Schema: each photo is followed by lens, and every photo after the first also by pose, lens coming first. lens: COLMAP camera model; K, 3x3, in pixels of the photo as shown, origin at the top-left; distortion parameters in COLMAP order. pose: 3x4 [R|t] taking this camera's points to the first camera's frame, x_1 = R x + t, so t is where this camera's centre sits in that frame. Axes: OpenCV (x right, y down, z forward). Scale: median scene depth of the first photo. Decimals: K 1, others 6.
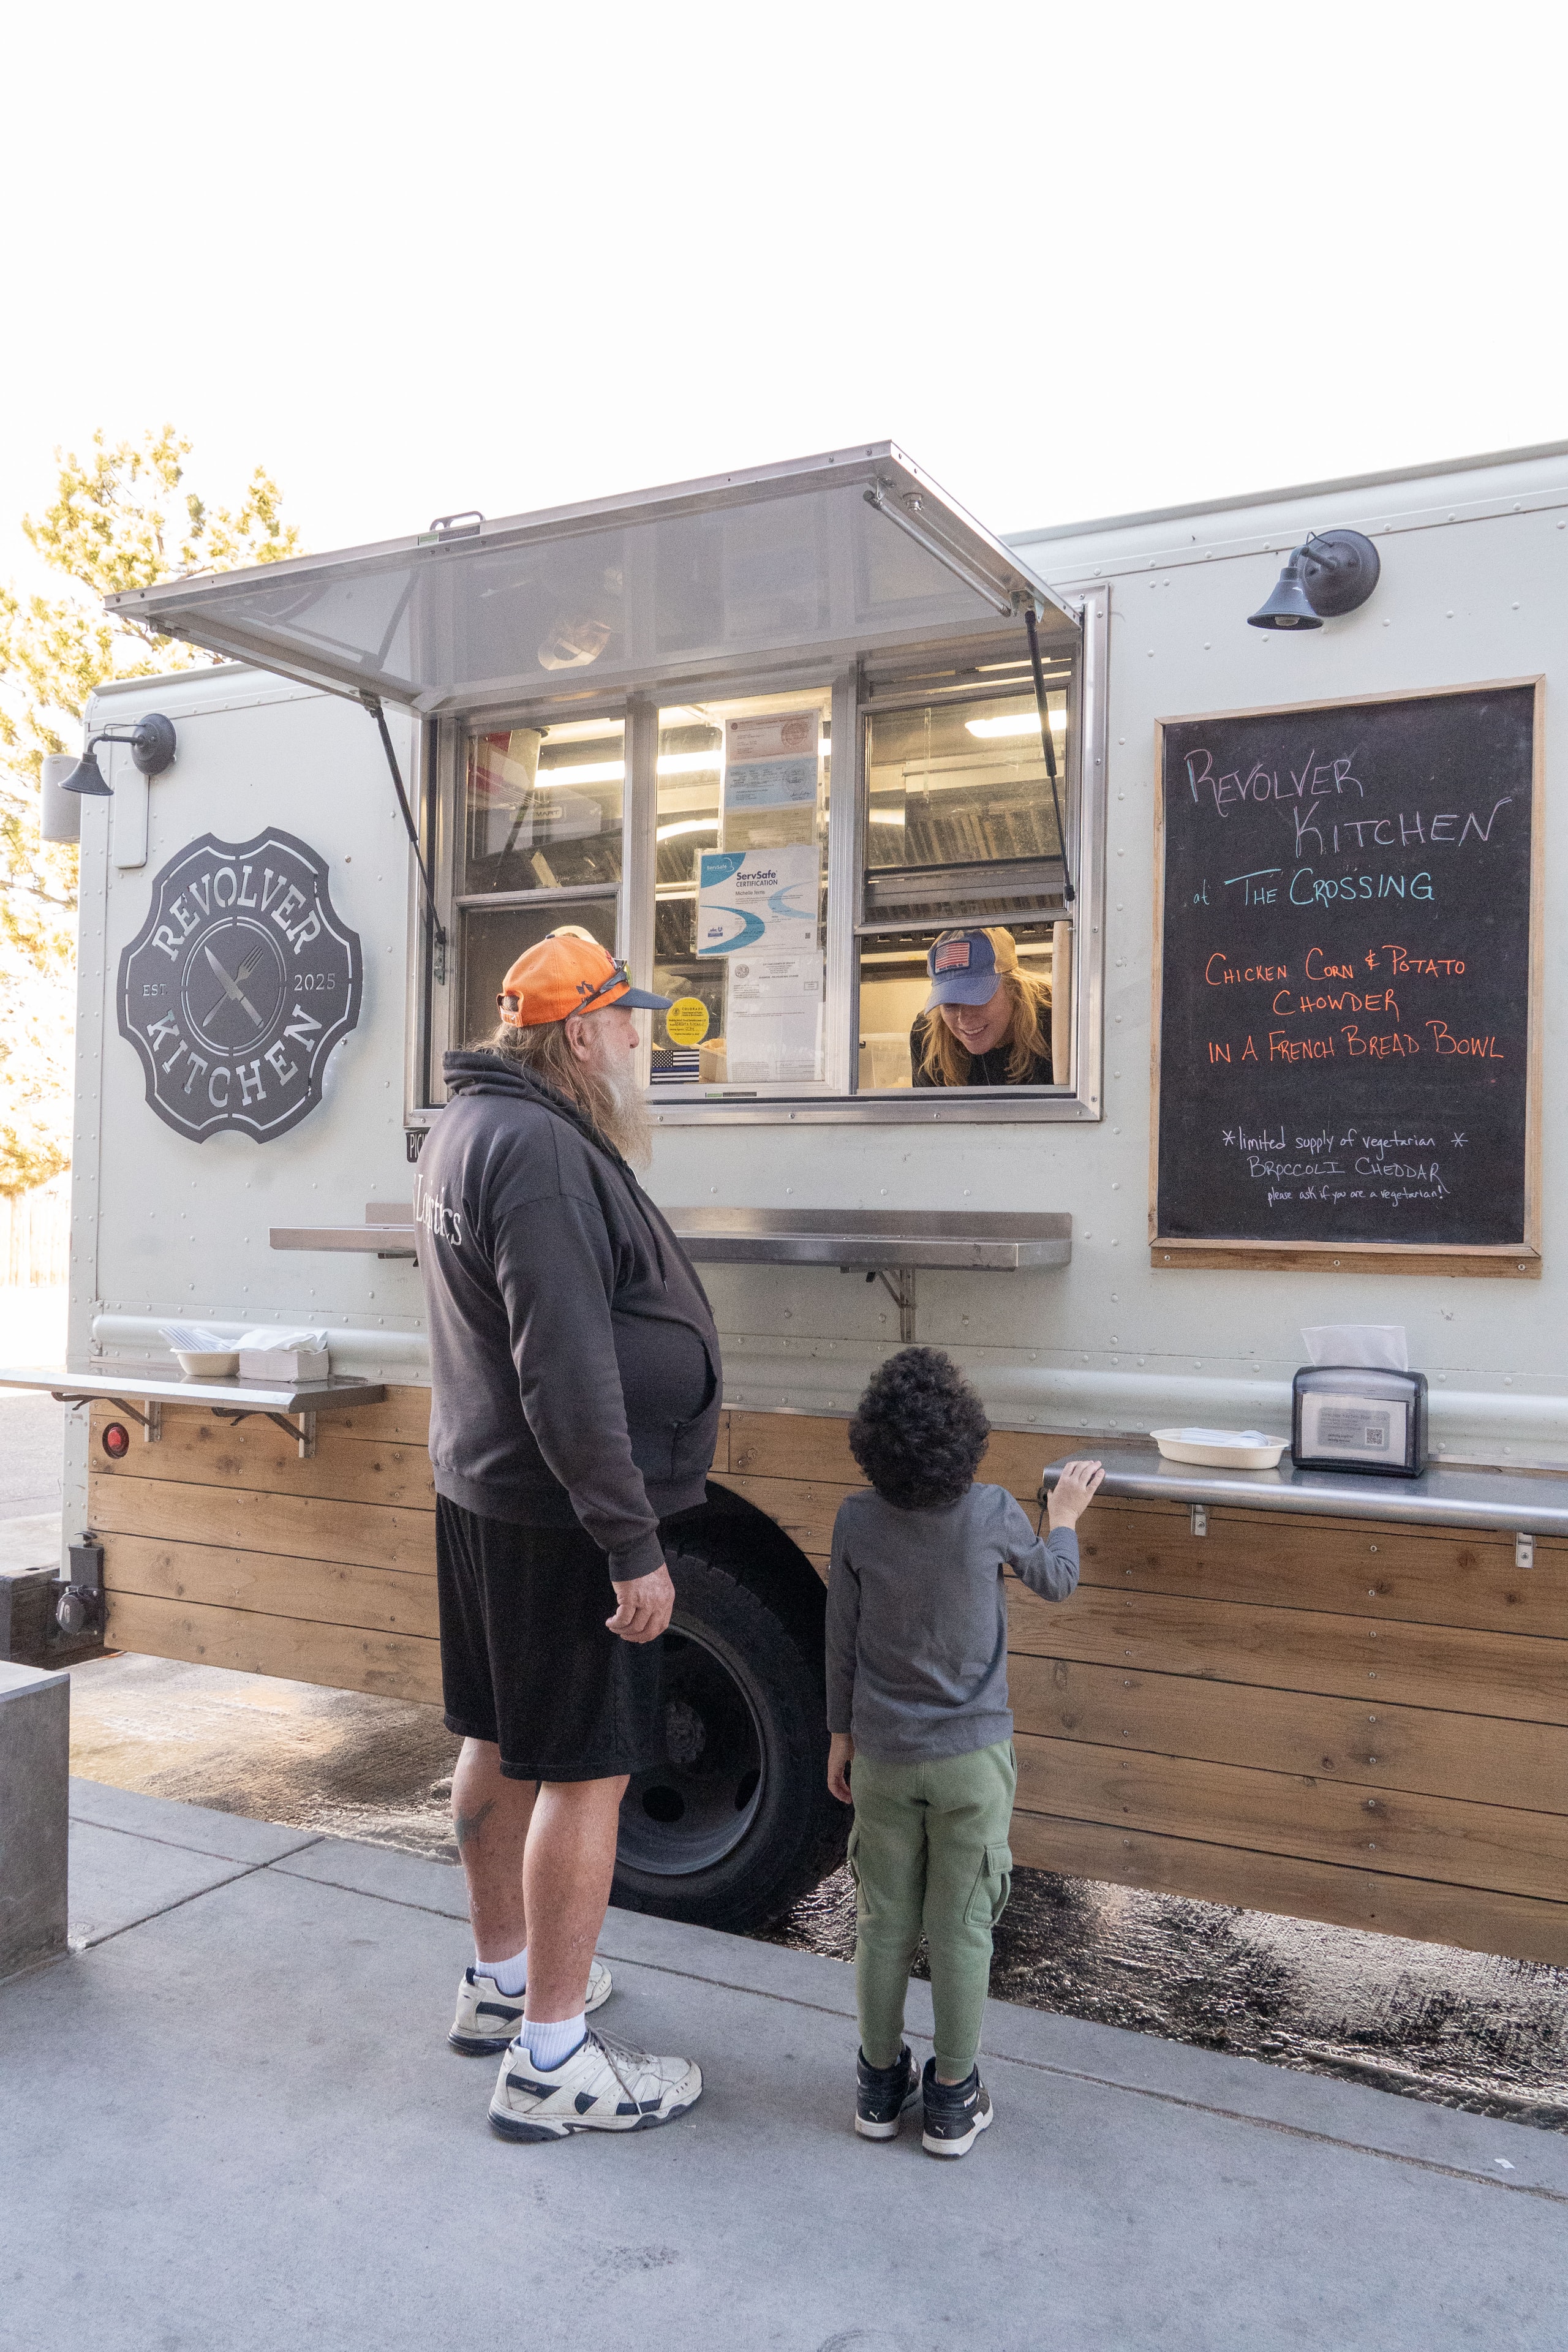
lens RADIAL K [[1748.7, 0, 783.8], [0, 1748.7, 1192.1], [0, 0, 1]] dist [-0.003198, 0.005609]
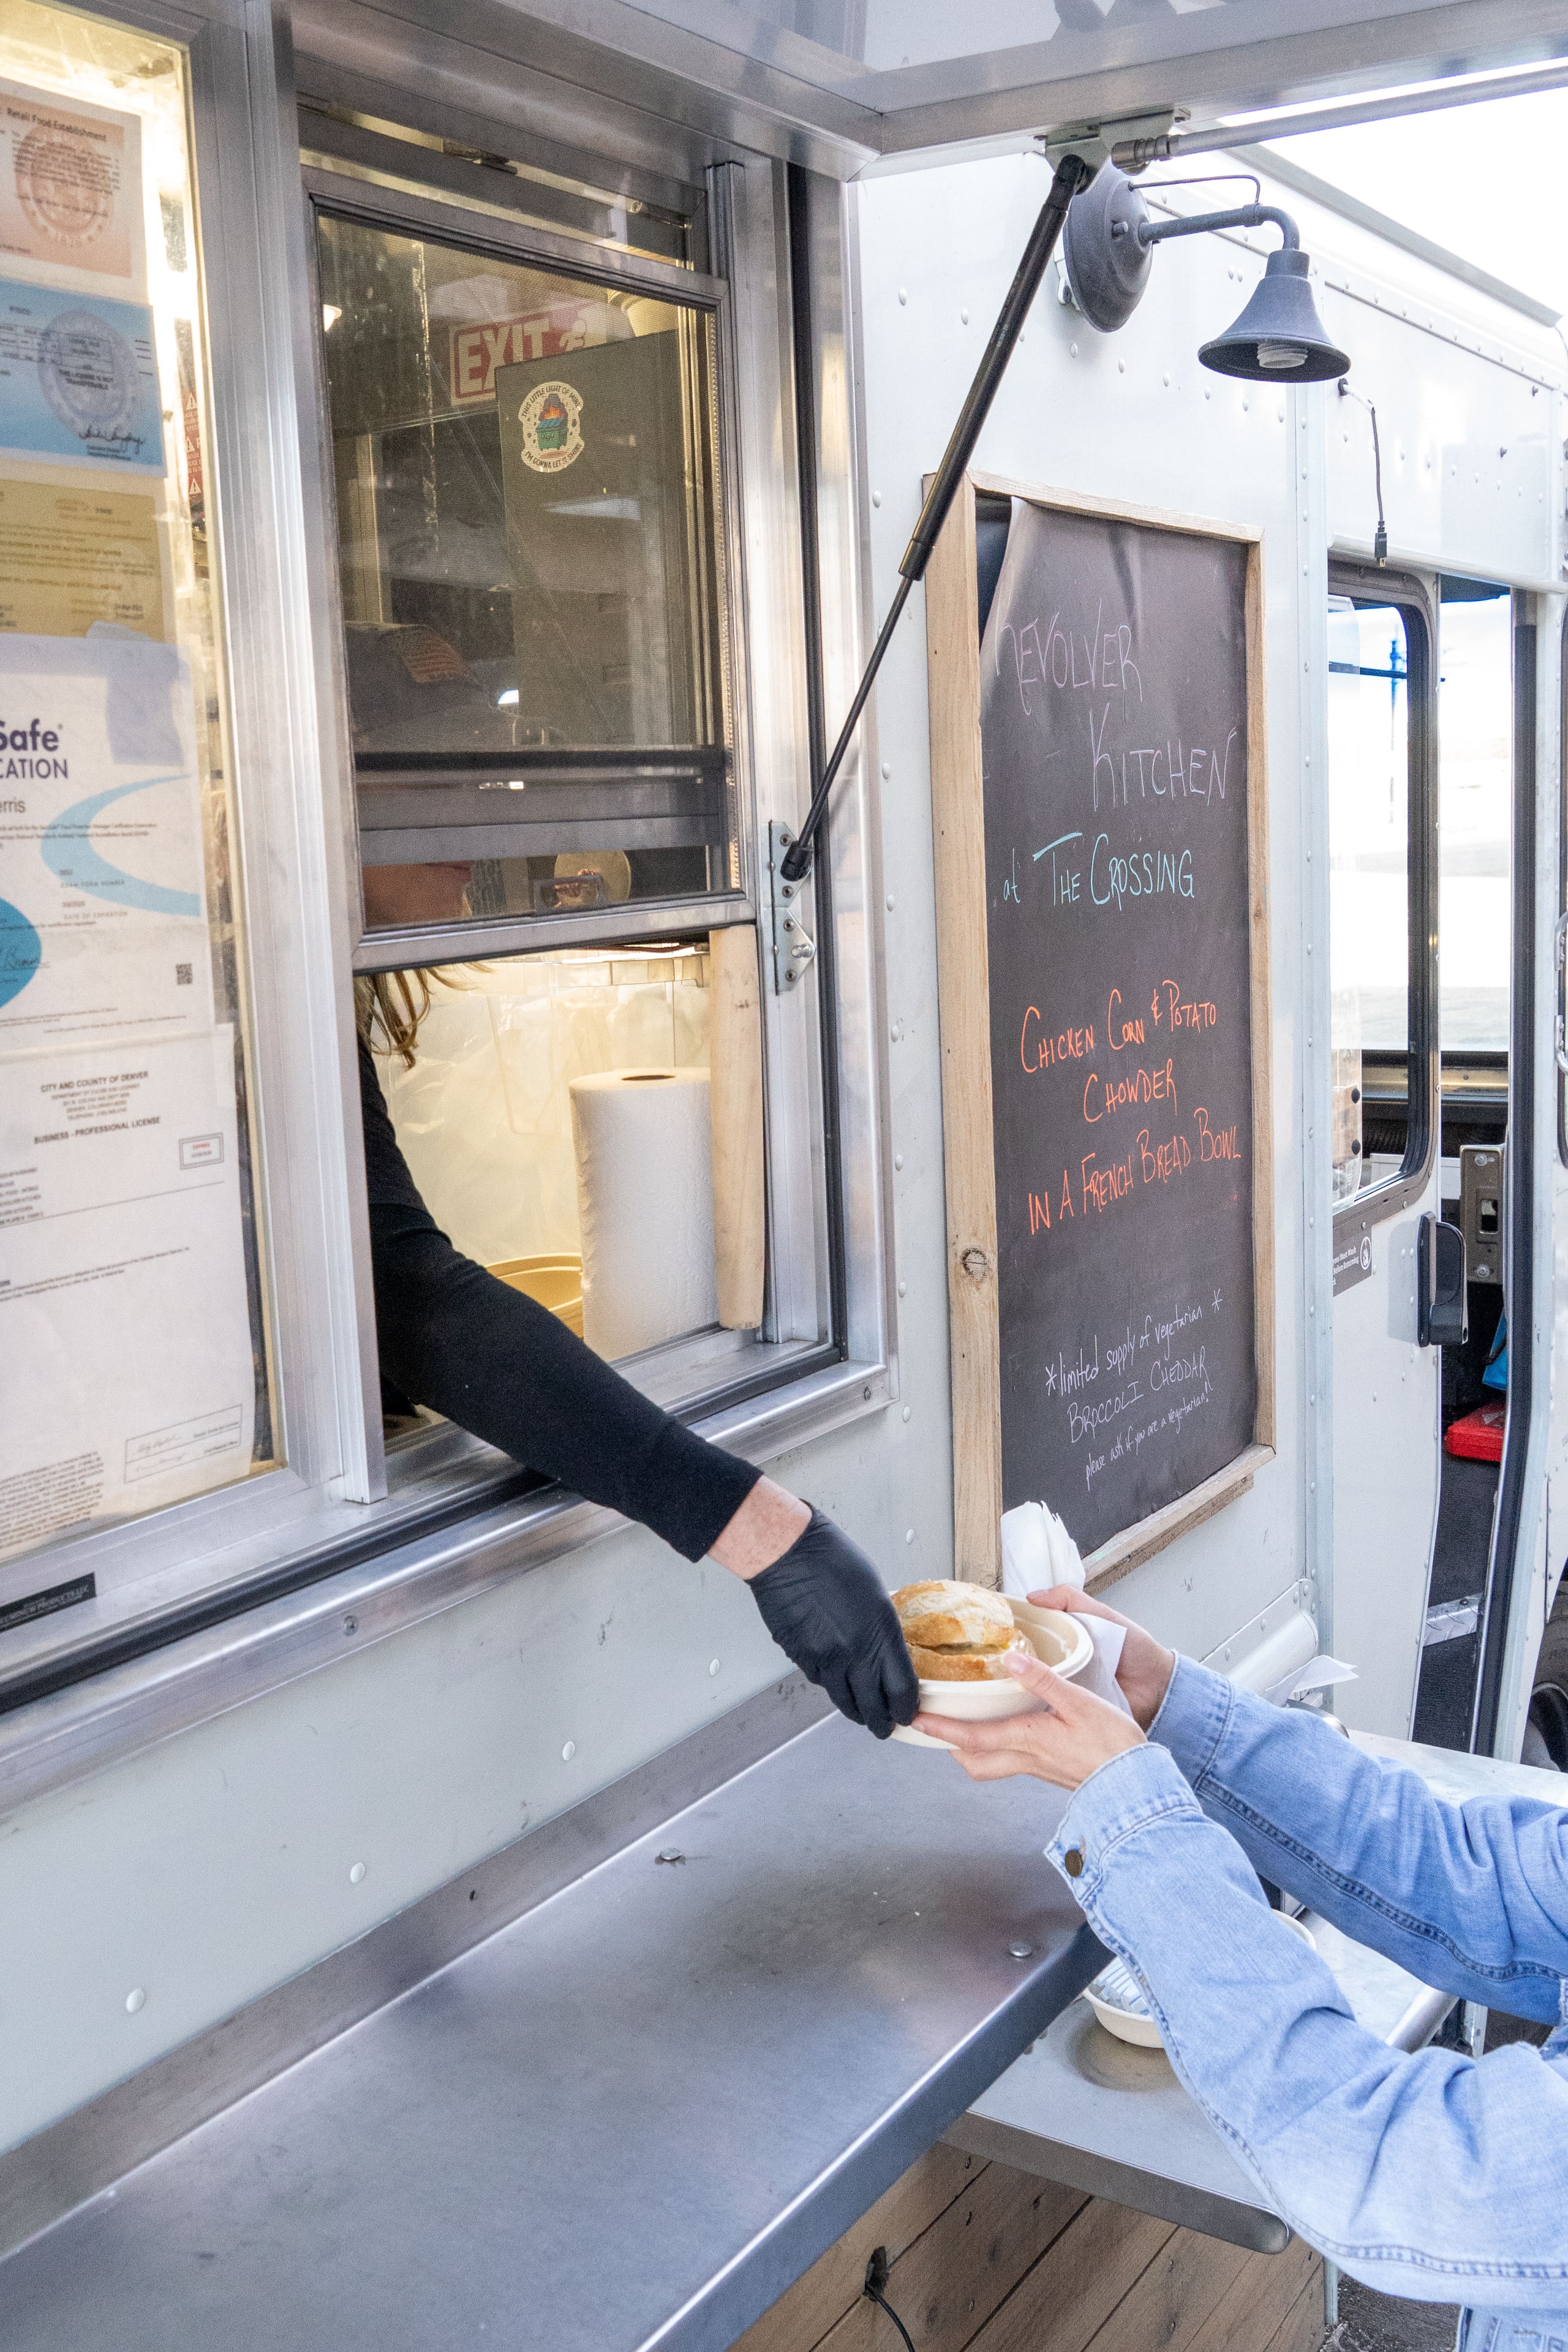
lens RADIAL K [[2424.8, 0, 735.9], [0, 2424.8, 1170.0], [0, 0, 1]] dist [-0.009231, 0.000000]
pose [[0.109021, -0.169391, 0.979500, -0.353016], [0.029494, 0.985491, 0.167144, -0.175146], [-0.993602, 0.010667, 0.112435, 0.858225]]
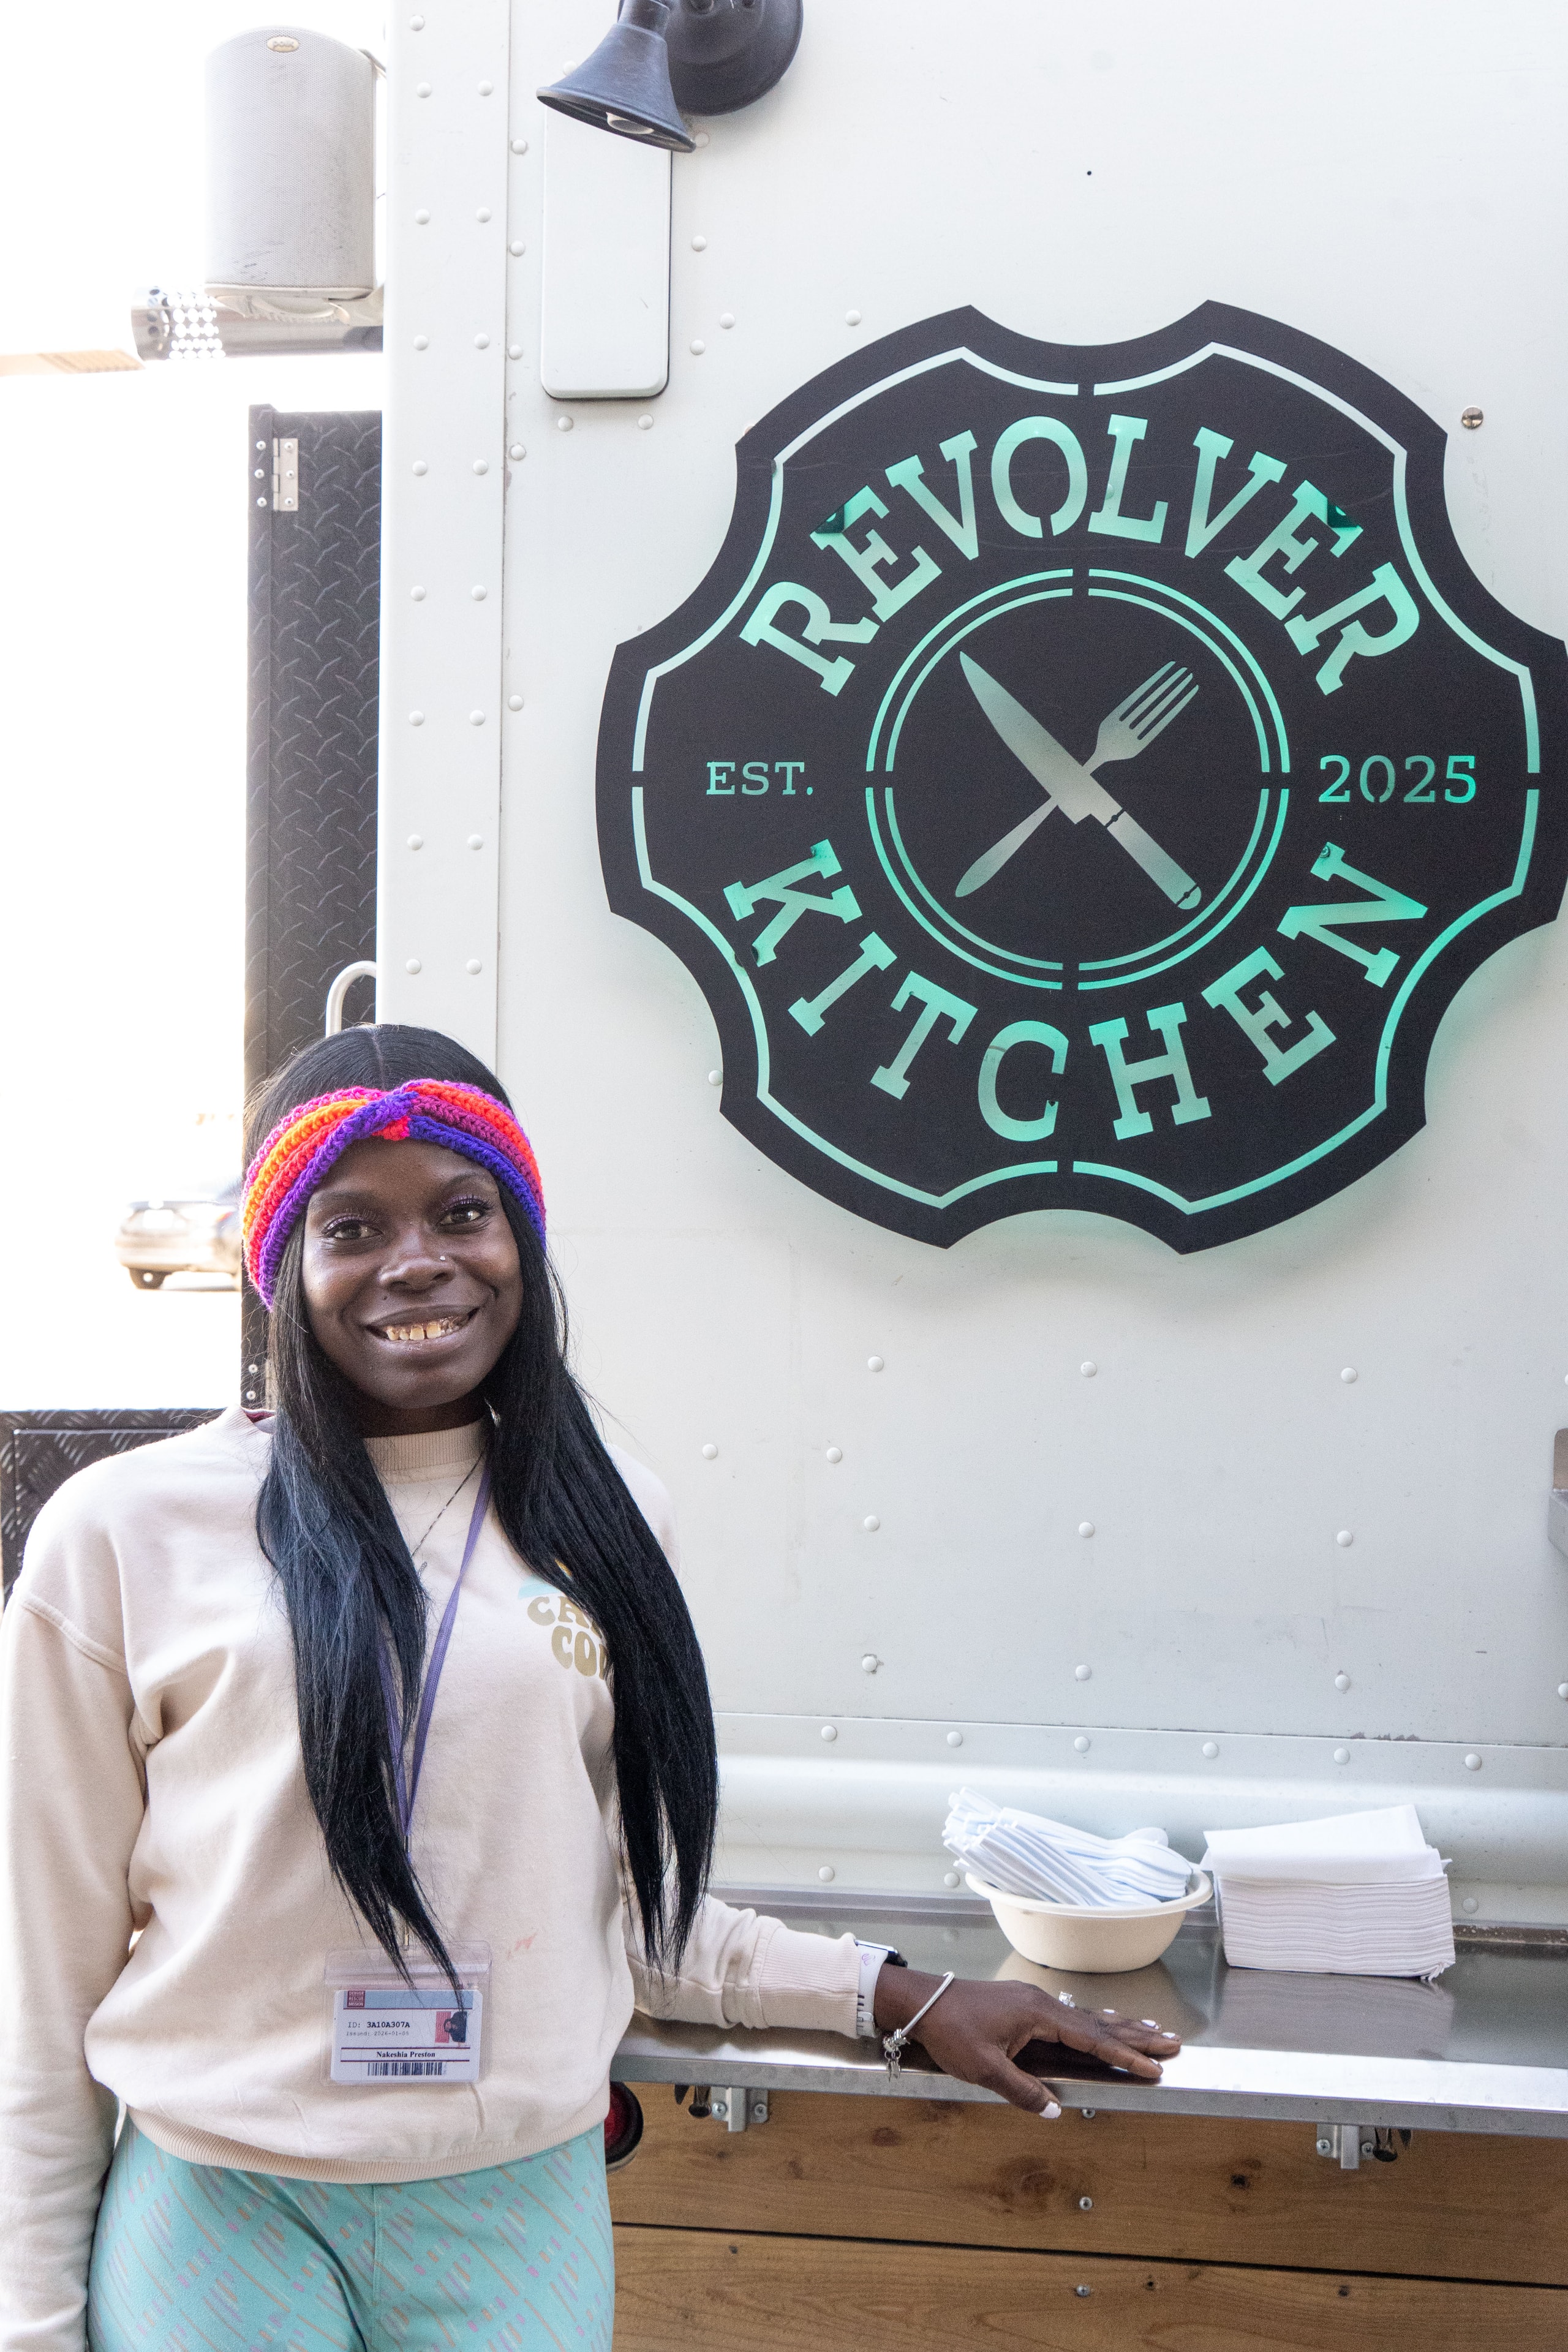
lens RADIAL K [[2565.3, 0, 690.6], [0, 2565.3, 1200.6], [0, 0, 1]] dist [0.003162, 0.000000]
pose [[0.941621, -0.014906, 0.336344, -0.623442], [-0.001084, 0.998880, 0.047303, -0.068676], [-0.336672, -0.044906, 0.940551, 0.636478]]
